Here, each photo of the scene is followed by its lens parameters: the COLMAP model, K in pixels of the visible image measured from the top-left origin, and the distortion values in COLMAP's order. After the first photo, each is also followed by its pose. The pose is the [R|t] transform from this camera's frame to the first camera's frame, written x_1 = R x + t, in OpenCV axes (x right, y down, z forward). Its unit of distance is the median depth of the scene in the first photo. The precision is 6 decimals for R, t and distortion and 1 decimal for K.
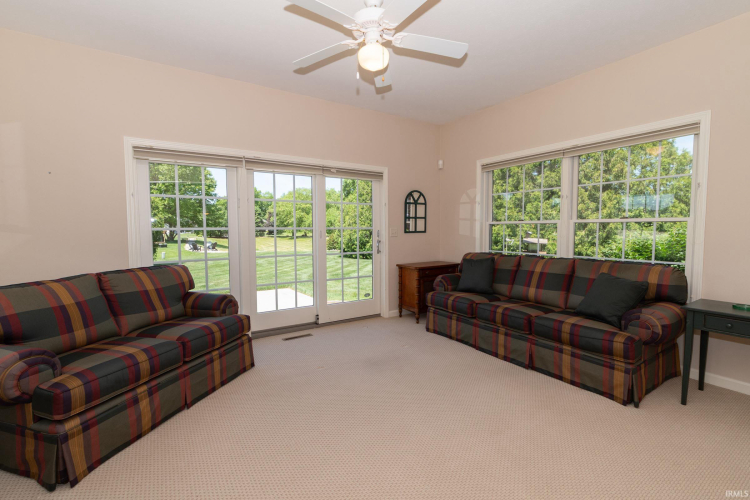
lens RADIAL K [[333.1, 0, 375.0], [0, 333.1, 250.0], [0, 0, 1]] dist [-0.001890, -0.000413]
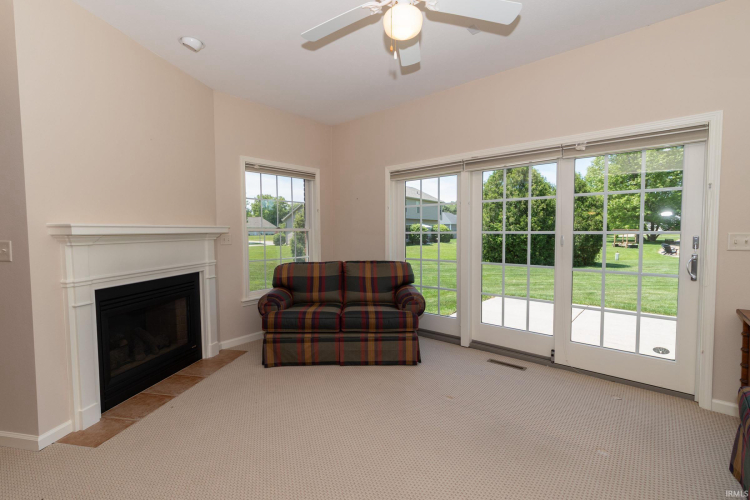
lens RADIAL K [[340.4, 0, 364.9], [0, 340.4, 248.2], [0, 0, 1]] dist [0.003628, -0.000157]
pose [[0.258981, 0.054693, -0.964333, 0.617877], [-0.055018, 0.997610, 0.041805, -0.054321], [0.964314, 0.042229, 0.261371, 0.556851]]
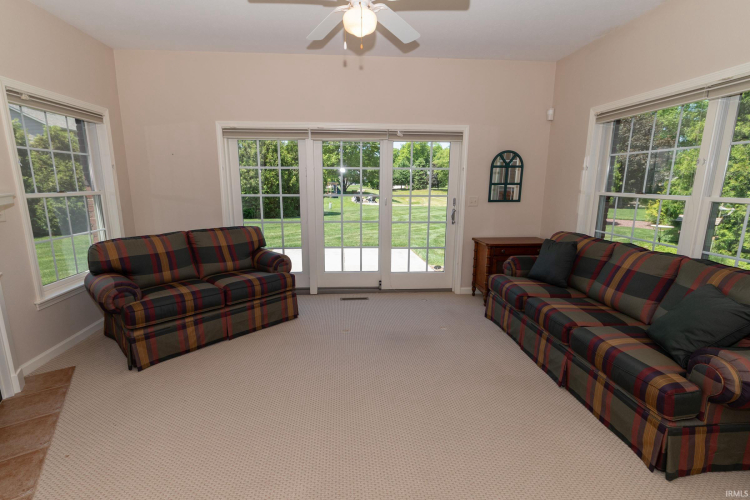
lens RADIAL K [[350.2, 0, 372.2], [0, 350.2, 252.2], [0, 0, 1]] dist [0.002706, 0.000645]
pose [[0.878085, 0.106306, -0.466546, 0.425439], [-0.040350, 0.987987, 0.149178, -0.074516], [0.476800, -0.112166, 0.871826, 0.078906]]
